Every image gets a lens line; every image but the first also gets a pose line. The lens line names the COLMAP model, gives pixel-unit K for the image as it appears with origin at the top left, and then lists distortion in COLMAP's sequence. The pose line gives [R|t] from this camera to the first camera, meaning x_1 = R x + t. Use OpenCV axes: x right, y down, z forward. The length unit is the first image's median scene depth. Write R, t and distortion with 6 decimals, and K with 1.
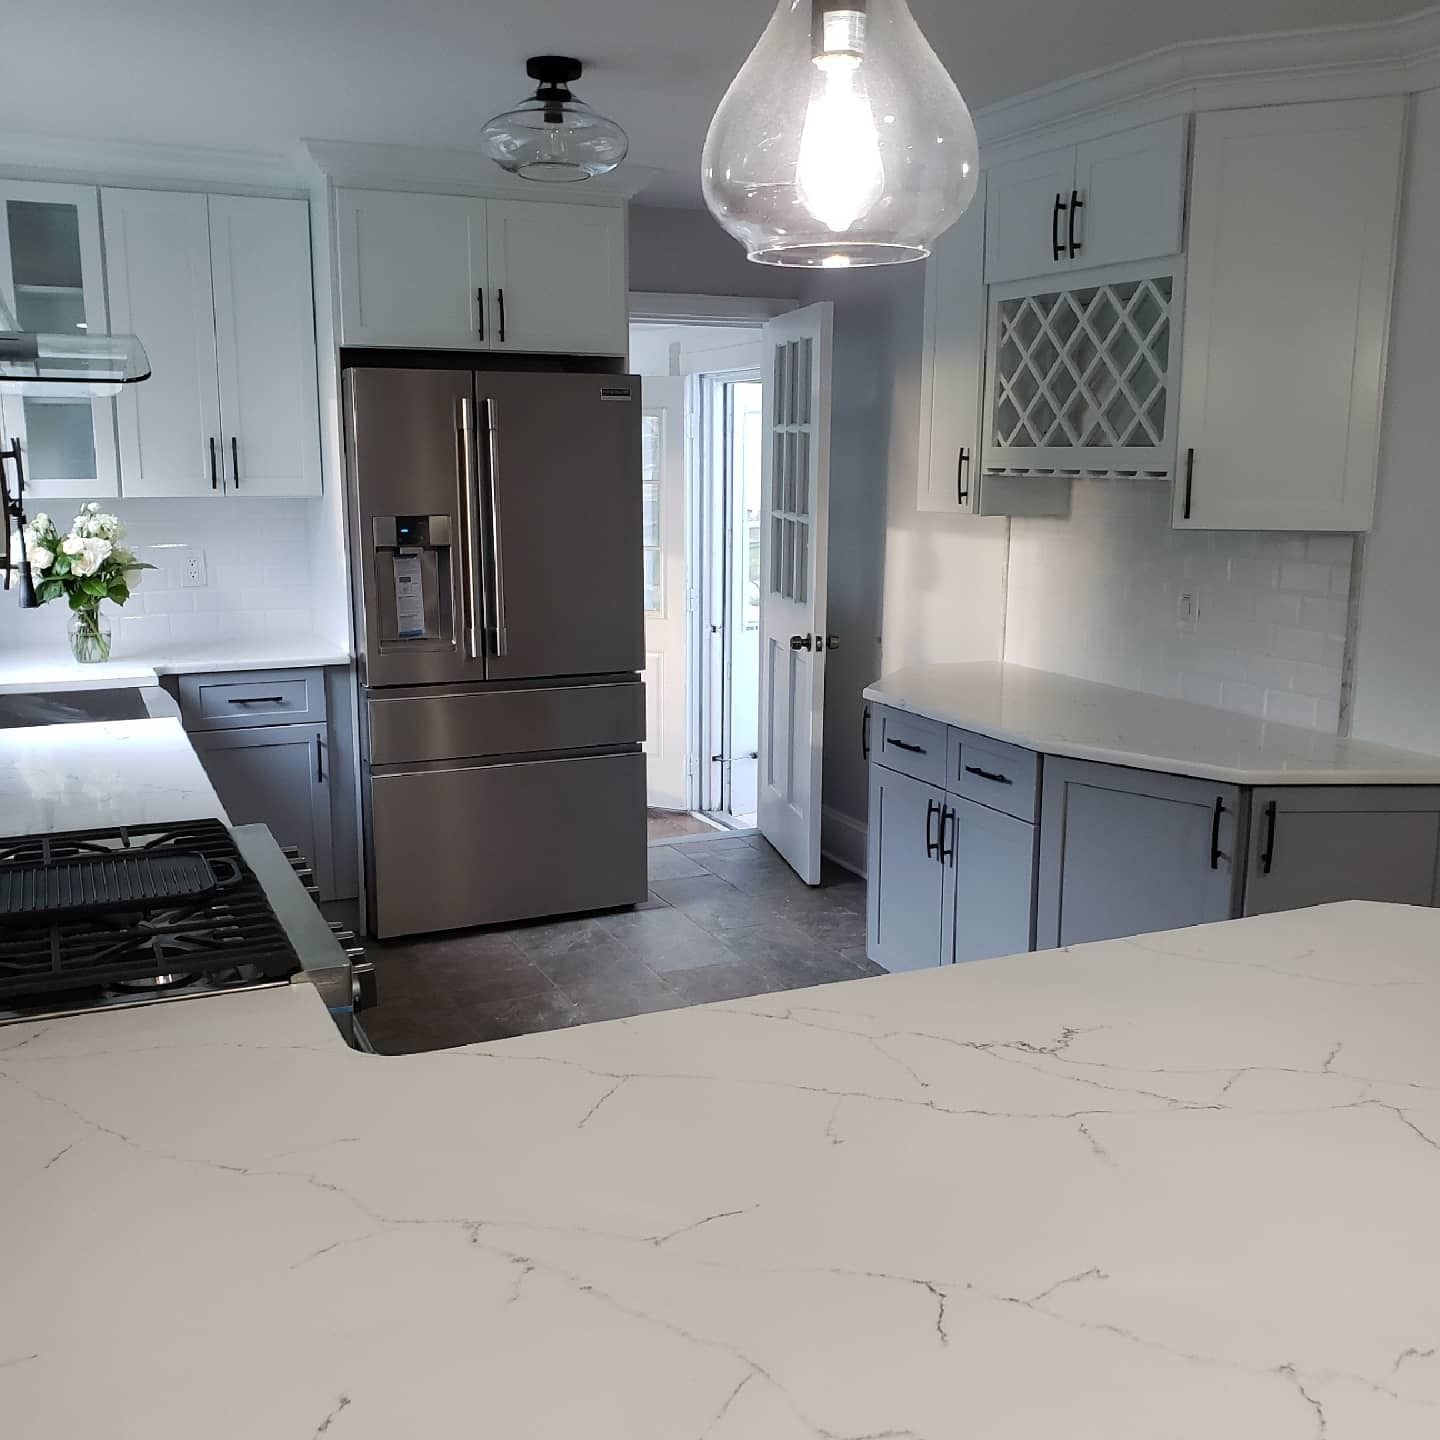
lens RADIAL K [[1485.3, 0, 685.9], [0, 1485.3, 727.8], [0, 0, 1]] dist [0.061154, 0.000000]
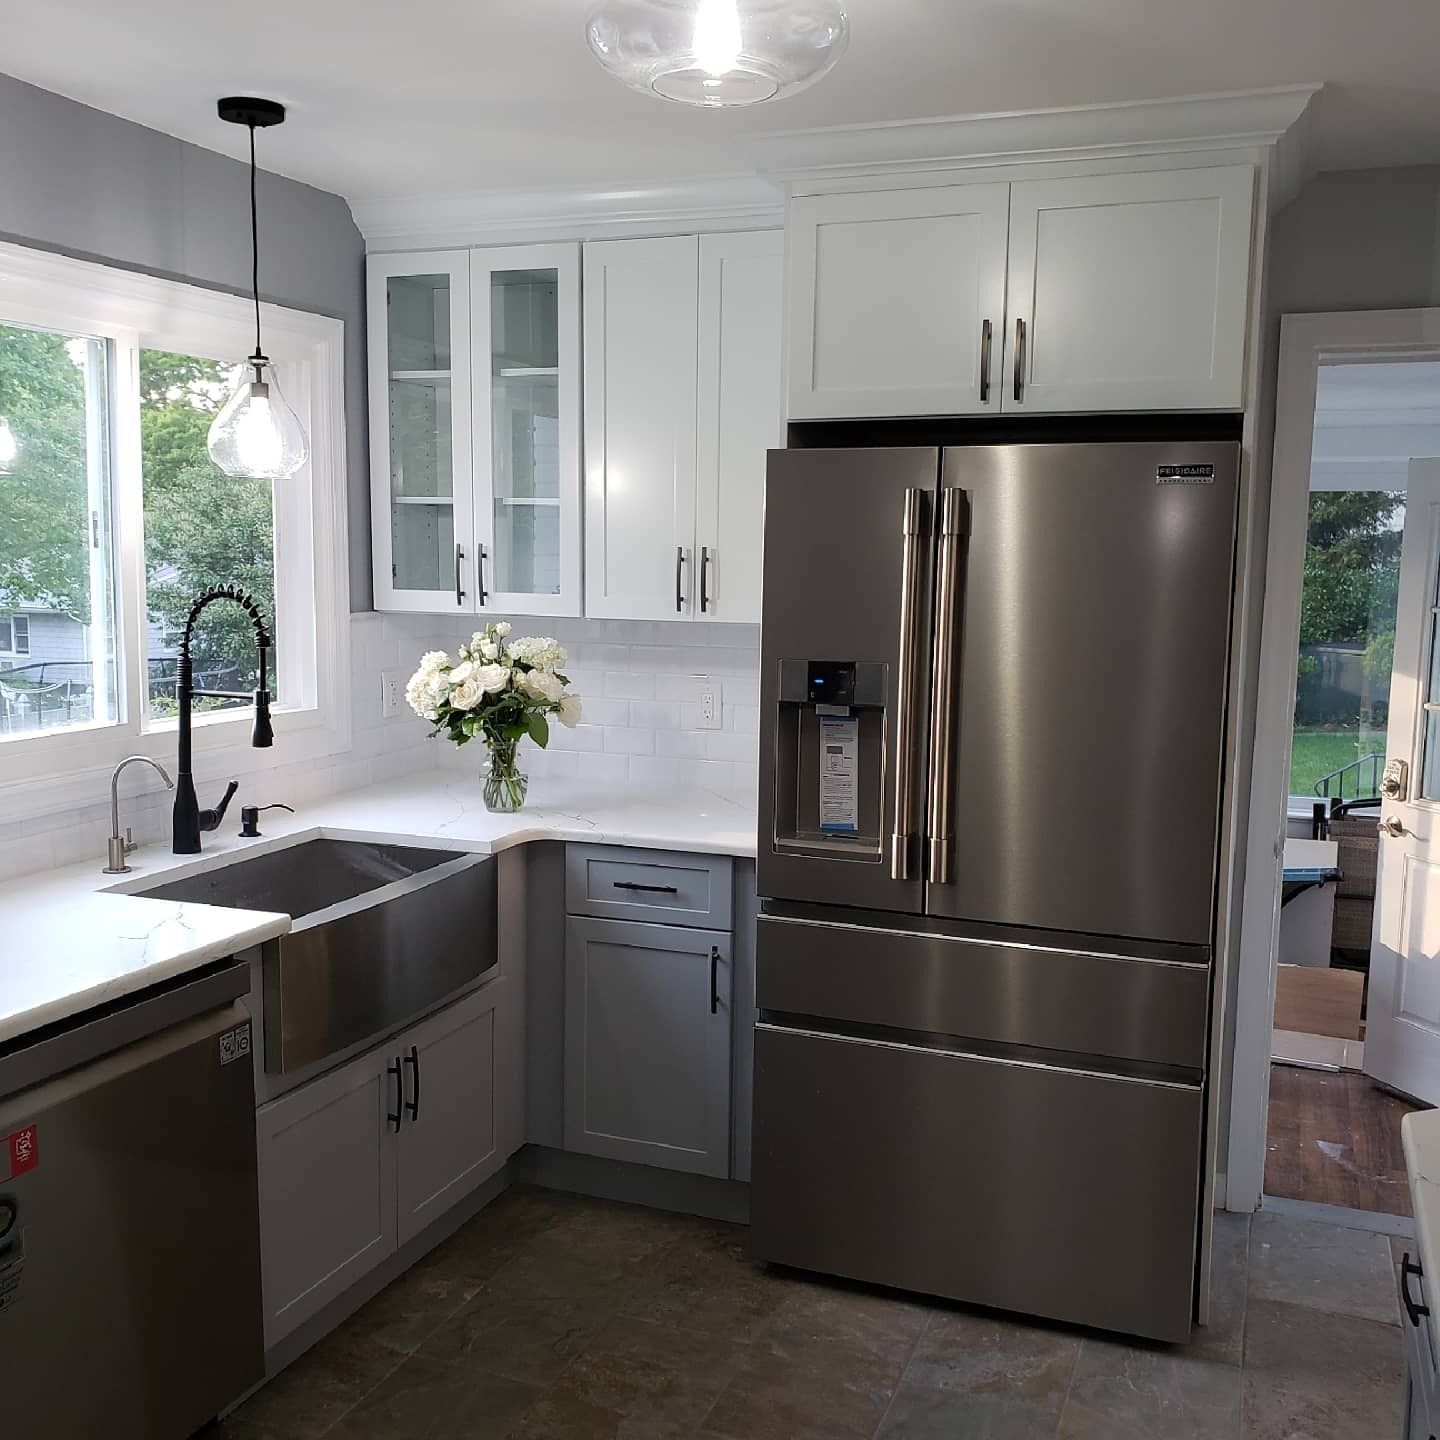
lens RADIAL K [[1485.3, 0, 705.6], [0, 1485.3, 736.5], [0, 0, 1]] dist [0.061154, 0.000000]
pose [[0.706746, 0.099935, -0.700373, 0.267549], [-0.142489, 0.989793, -0.002554, -0.102244], [0.692969, 0.101600, 0.713772, 0.500281]]
